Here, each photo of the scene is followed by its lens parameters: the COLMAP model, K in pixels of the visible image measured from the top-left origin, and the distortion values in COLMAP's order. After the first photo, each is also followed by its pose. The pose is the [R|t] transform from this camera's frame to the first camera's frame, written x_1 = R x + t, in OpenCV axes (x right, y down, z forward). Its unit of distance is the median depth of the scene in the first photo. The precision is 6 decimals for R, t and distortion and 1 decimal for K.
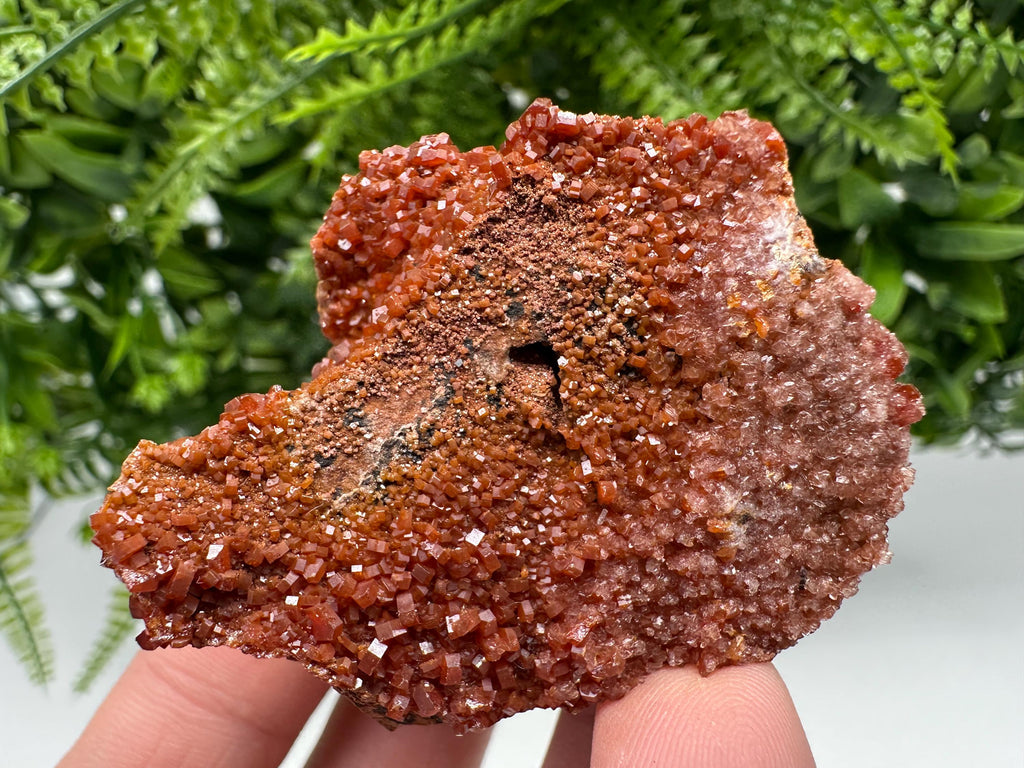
lens RADIAL K [[739.8, 0, 511.2], [0, 739.8, 427.7], [0, 0, 1]] dist [-0.011214, 0.000499]
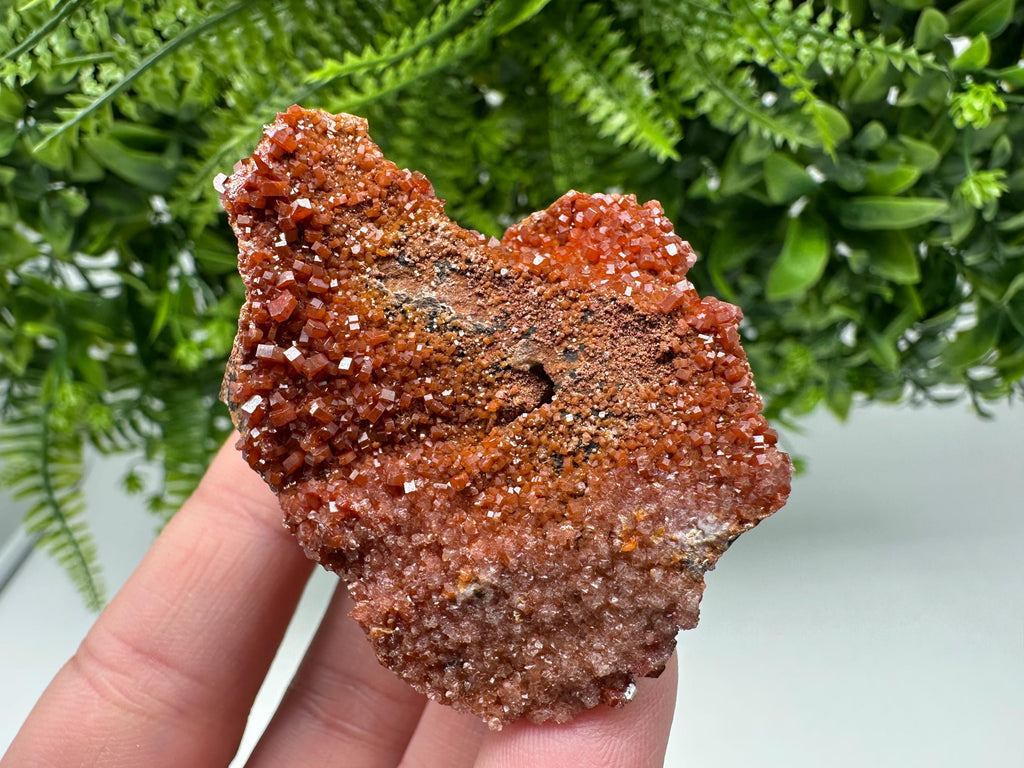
lens RADIAL K [[745.2, 0, 505.1], [0, 745.2, 441.9], [0, 0, 1]] dist [-0.004309, -0.002761]
pose [[0.999675, -0.010615, -0.023188, 0.064526], [0.011201, 0.999618, 0.025277, 0.094584], [0.022911, -0.025529, 0.999412, -0.260401]]
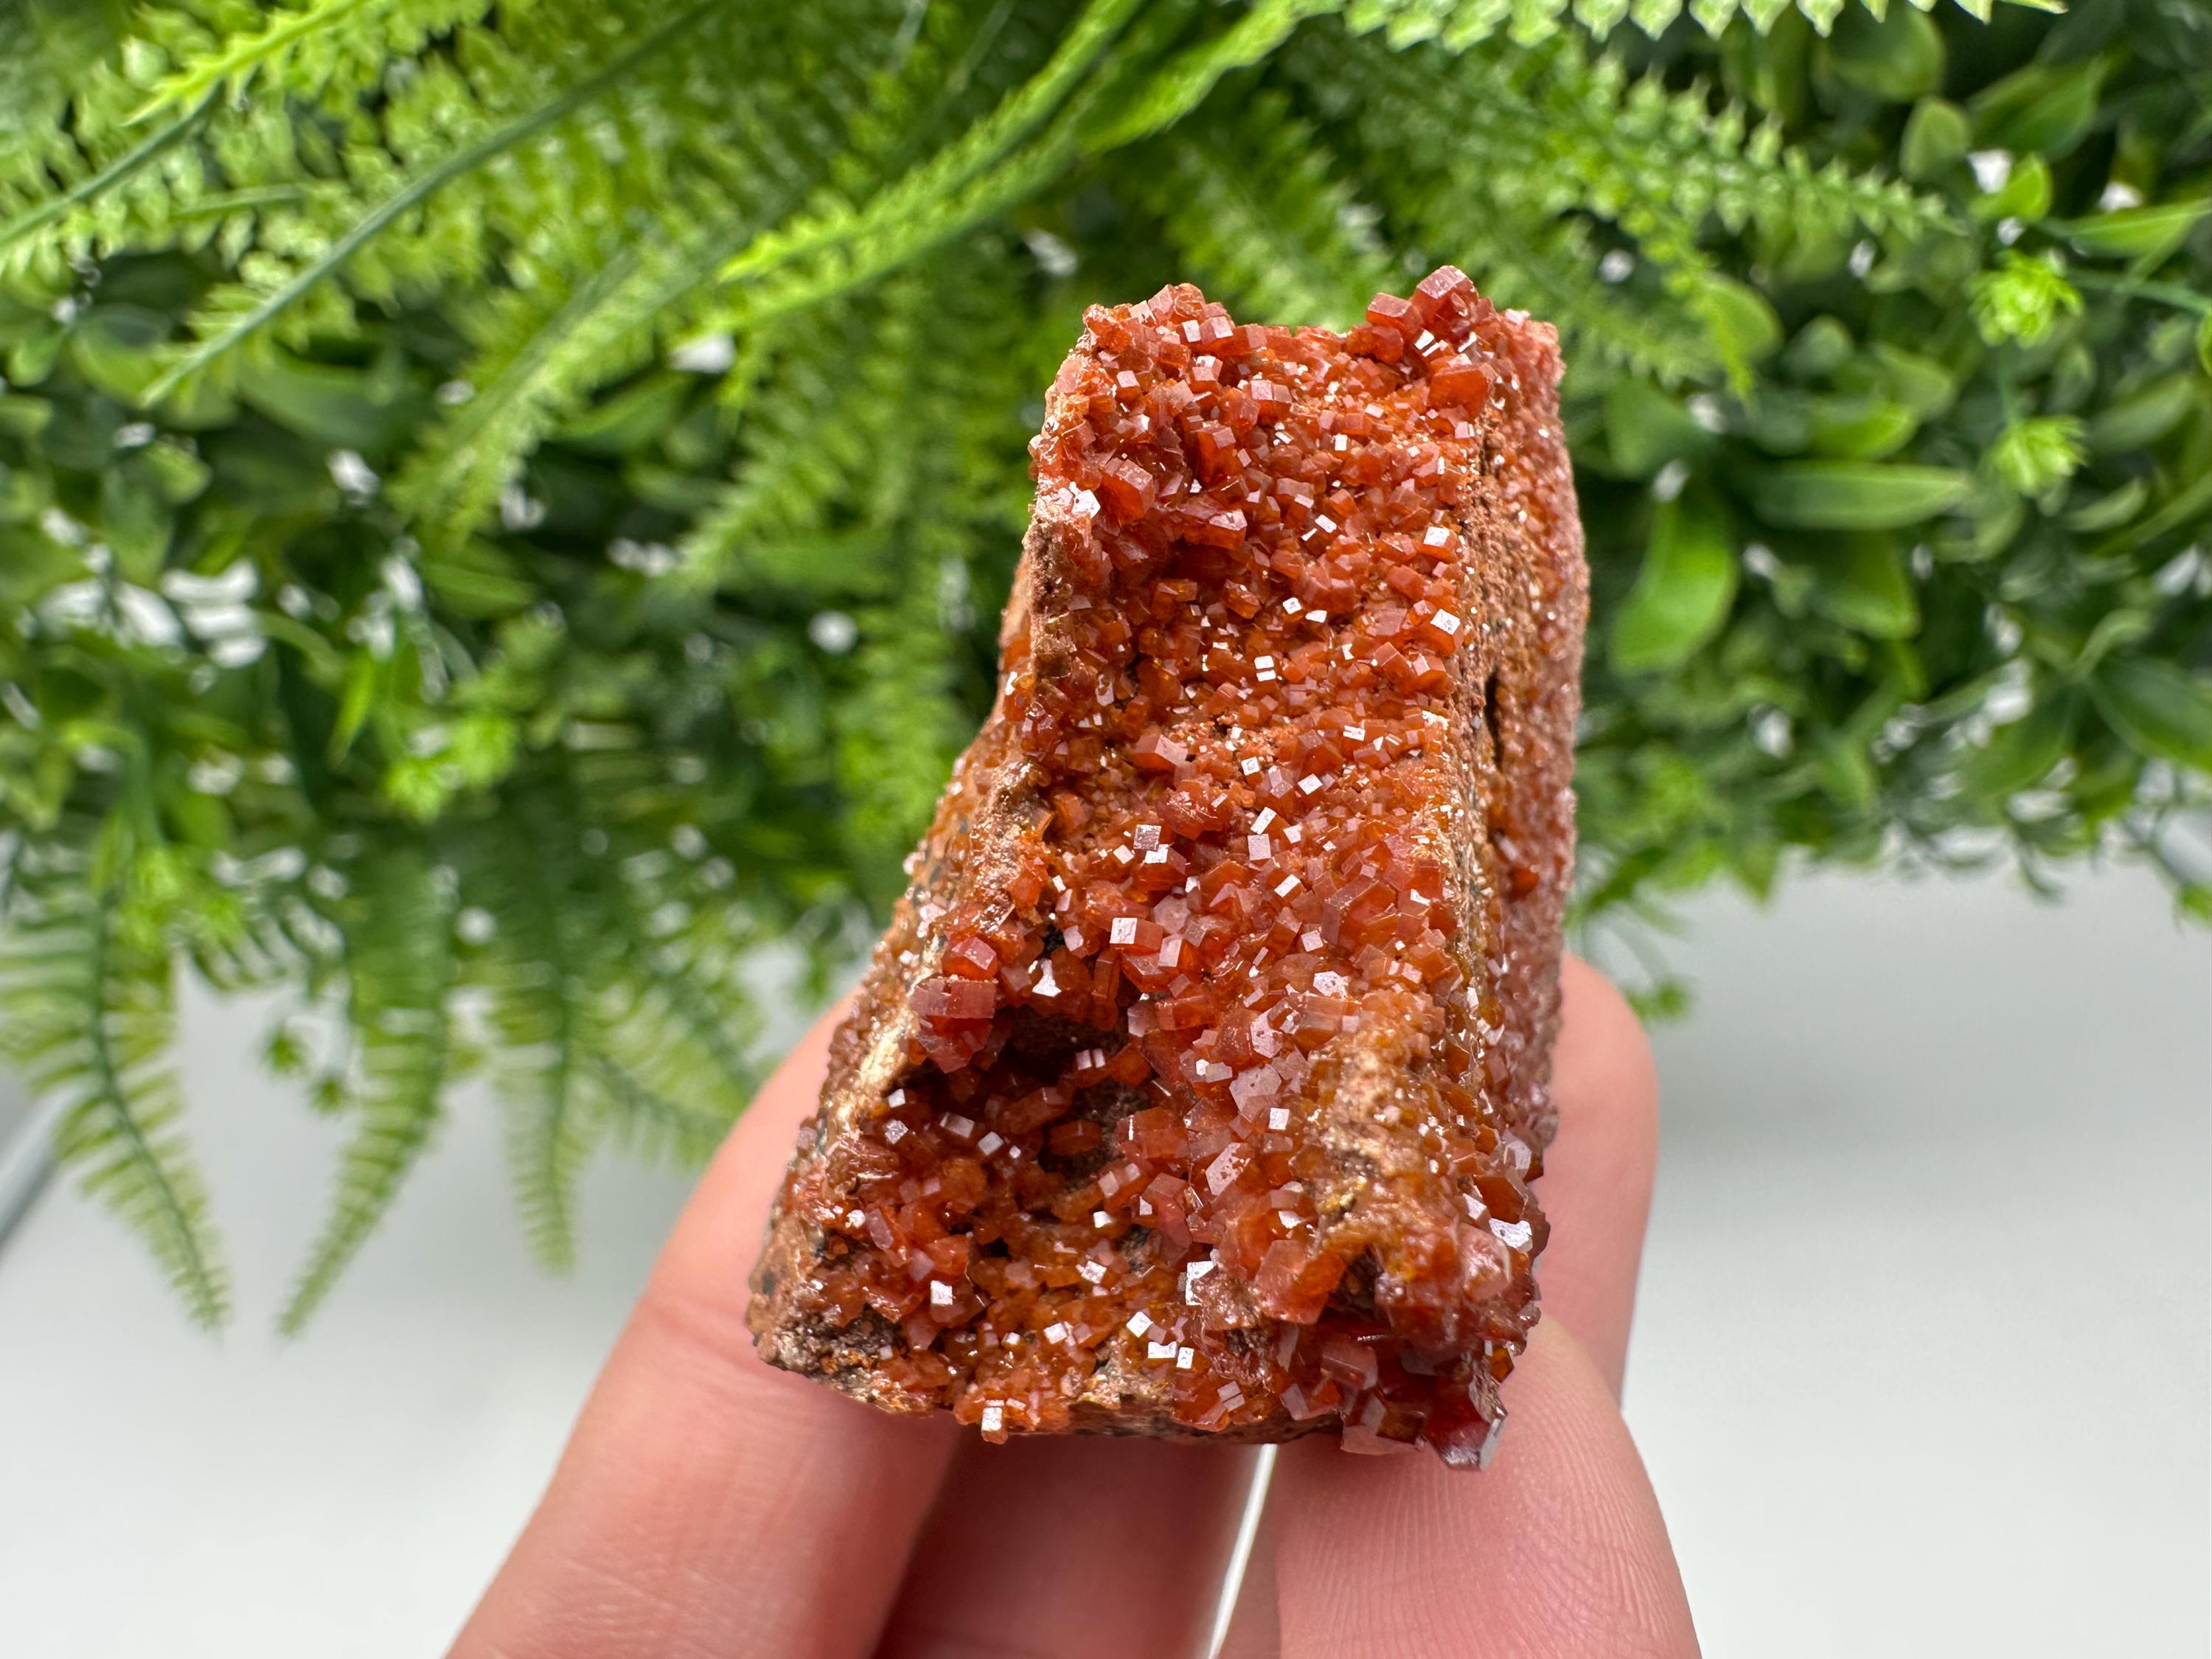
lens RADIAL K [[1617.4, 0, 1101.8], [0, 1617.4, 934.0], [0, 0, 1]] dist [-0.004302, -0.002769]
pose [[0.999579, -0.021099, 0.019923, 0.013223], [0.020493, 0.999335, 0.030157, 0.053859], [-0.020546, -0.029736, 0.999347, -0.347371]]
